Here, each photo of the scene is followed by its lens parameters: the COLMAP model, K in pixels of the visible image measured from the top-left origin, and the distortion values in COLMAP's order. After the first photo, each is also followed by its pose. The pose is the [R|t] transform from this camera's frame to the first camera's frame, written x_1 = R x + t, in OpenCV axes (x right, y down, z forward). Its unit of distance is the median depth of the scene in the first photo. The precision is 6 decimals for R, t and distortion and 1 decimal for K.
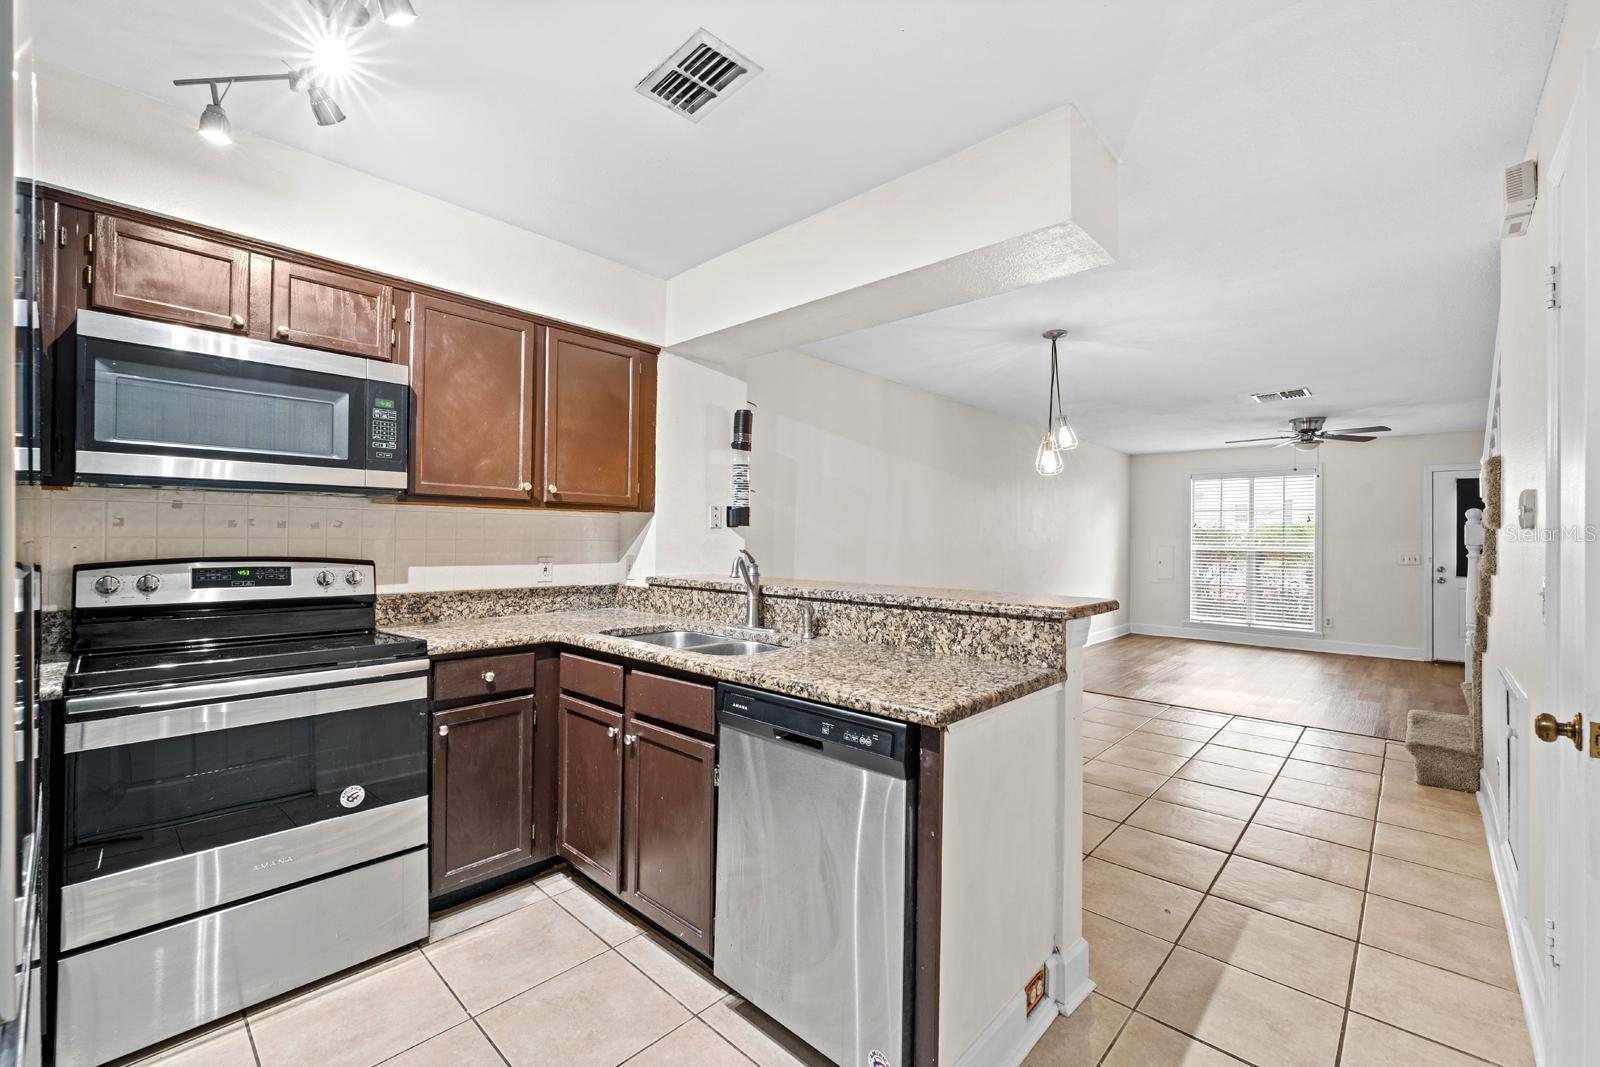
lens RADIAL K [[658.9, 0, 798.7], [0, 658.9, 529.4], [0, 0, 1]] dist [0.001489, 0.000339]
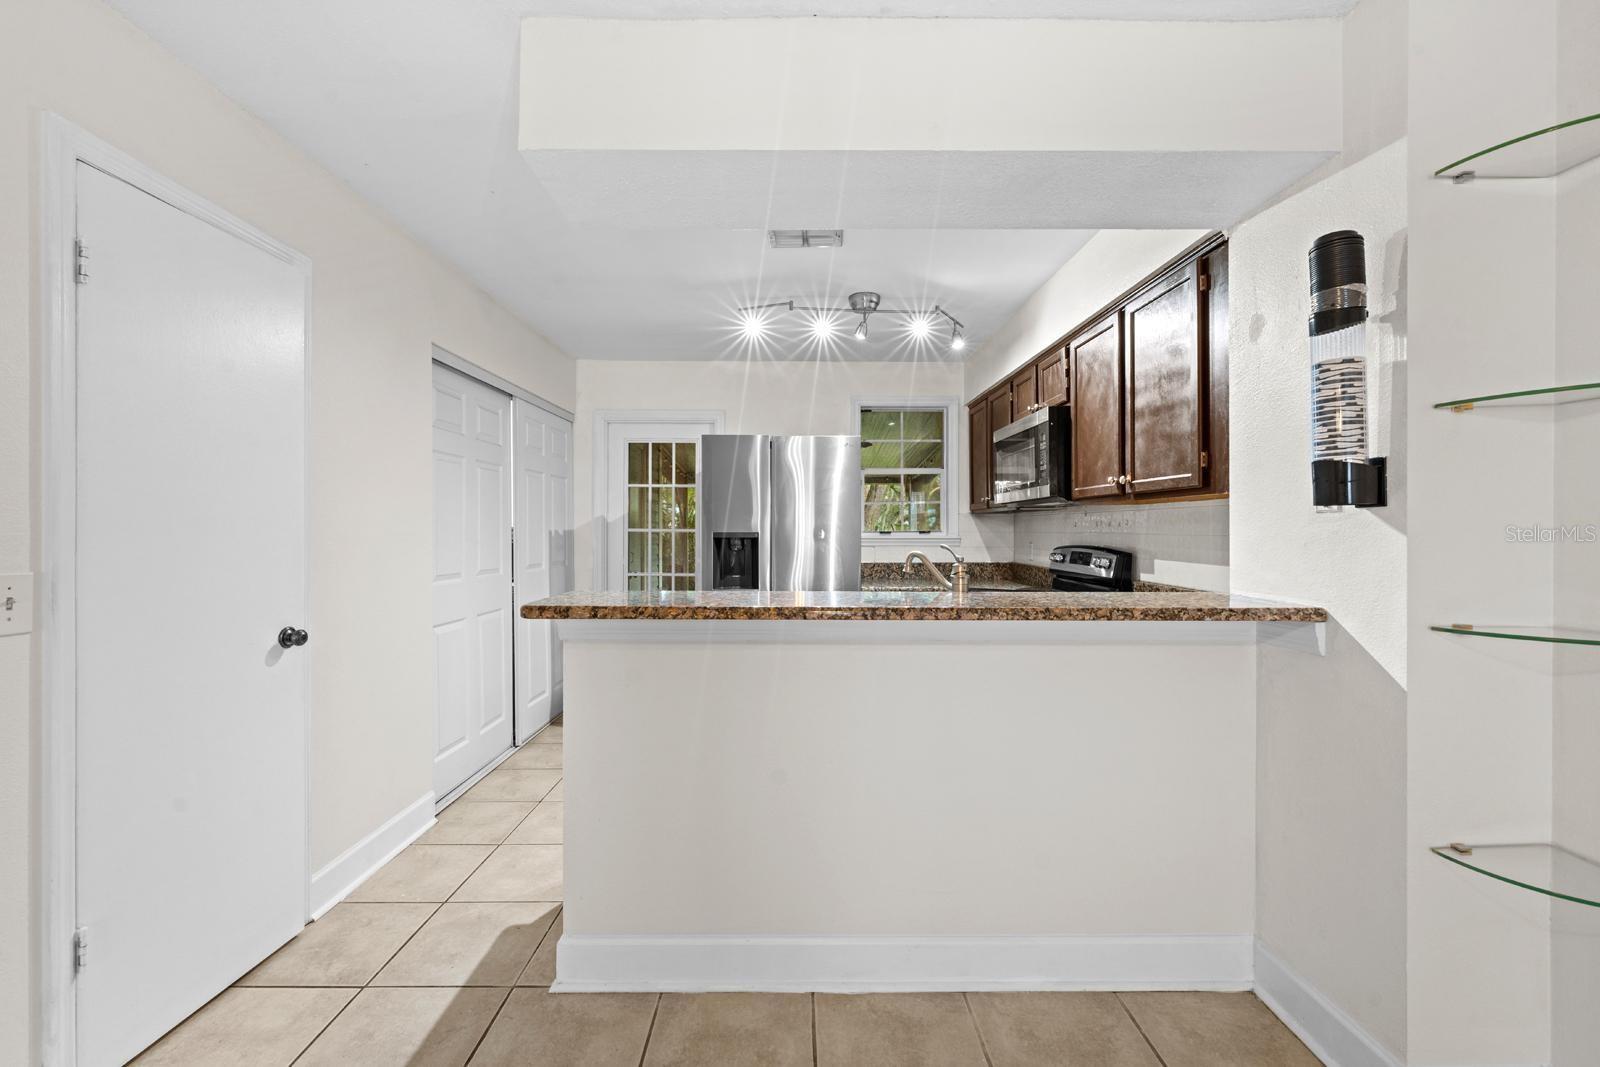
lens RADIAL K [[647.3, 0, 797.6], [0, 647.3, 529.3], [0, 0, 1]] dist [0.000109, -0.000005]
pose [[-0.726844, -0.009633, -0.686735, 0.732184], [0.001442, 0.999878, -0.015553, 0.026099], [0.686801, -0.012295, -0.726741, 1.691477]]
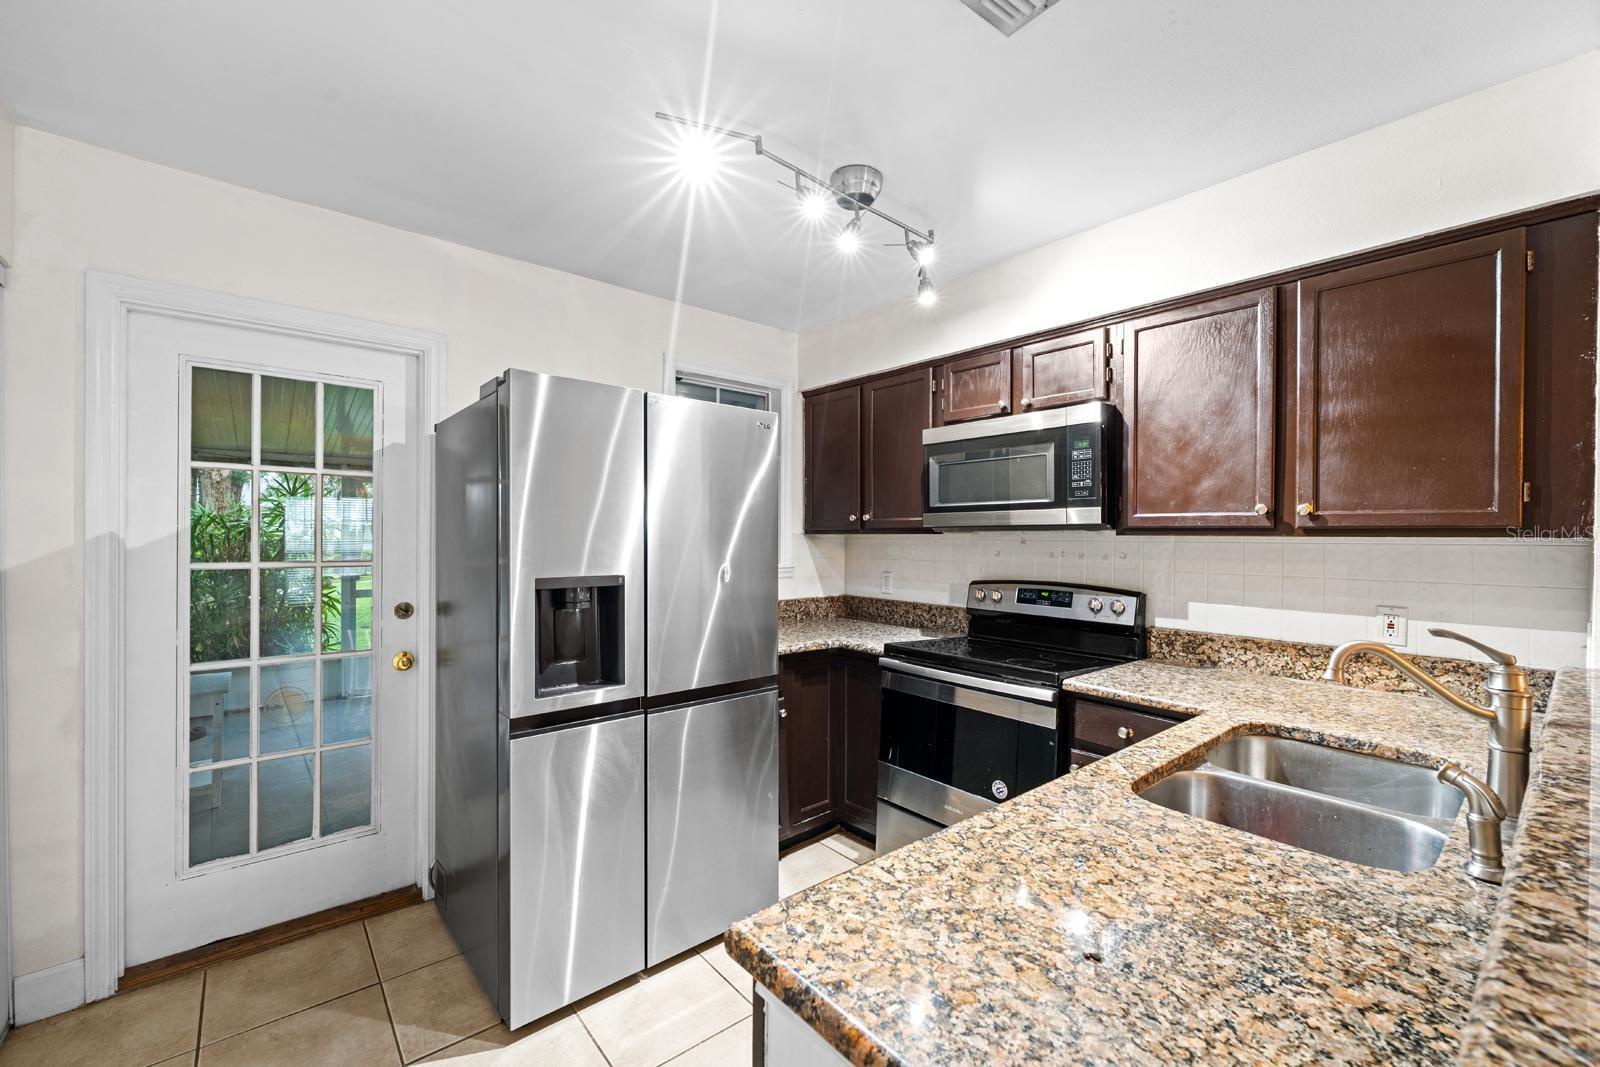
lens RADIAL K [[656.5, 0, 800.0], [0, 656.5, 533.5], [0, 0, 1]] dist [-0.007103, 0.000041]
pose [[-0.123926, -0.013822, -0.992195, 0.483287], [0.005419, 0.999879, -0.014606, -0.035958], [0.992277, -0.007186, -0.123836, 0.703102]]
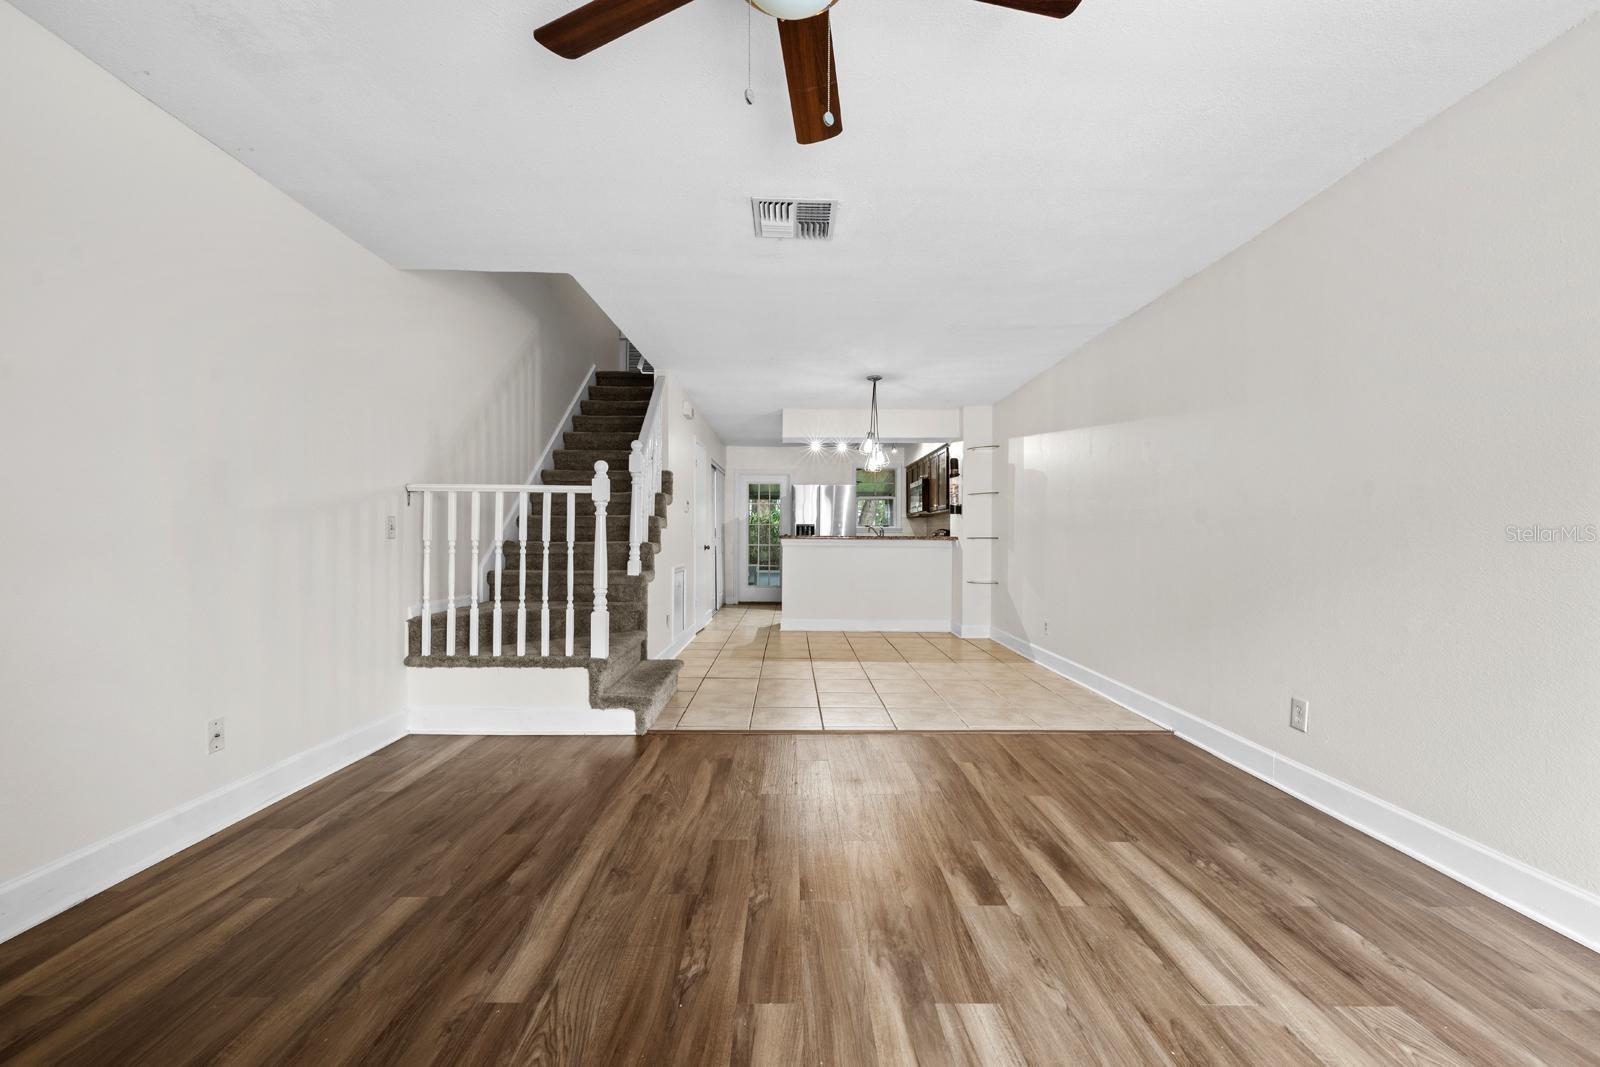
lens RADIAL K [[660.3, 0, 793.5], [0, 660.3, 552.2], [0, 0, 1]] dist [-0.002836, -0.000018]
pose [[-0.724701, 0.001955, -0.689060, 2.767790], [-0.003798, 0.999969, 0.006832, 0.165759], [0.689053, 0.007568, -0.724672, 3.466315]]
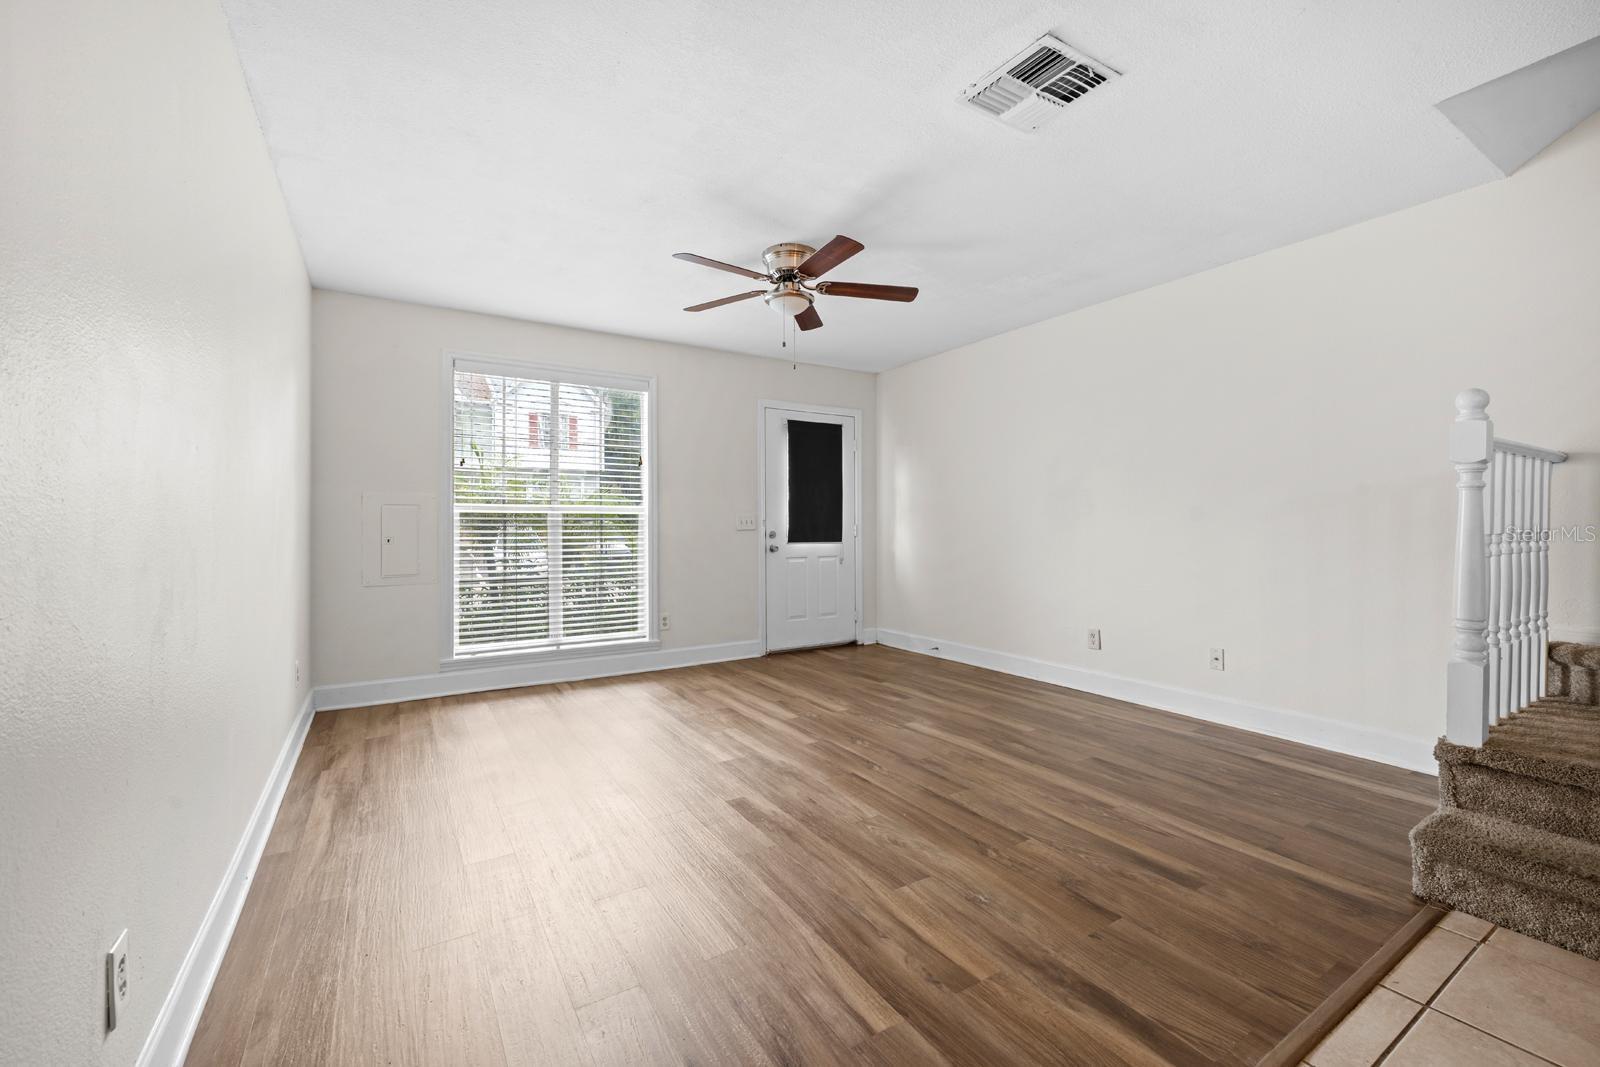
lens RADIAL K [[658.9, 0, 798.7], [0, 658.9, 529.4], [0, 0, 1]] dist [0.001489, 0.000339]
pose [[0.254514, -0.017059, 0.966918, 0.760850], [-0.004638, 0.999811, 0.018860, 0.130584], [-0.967058, -0.009285, 0.254387, 2.563120]]
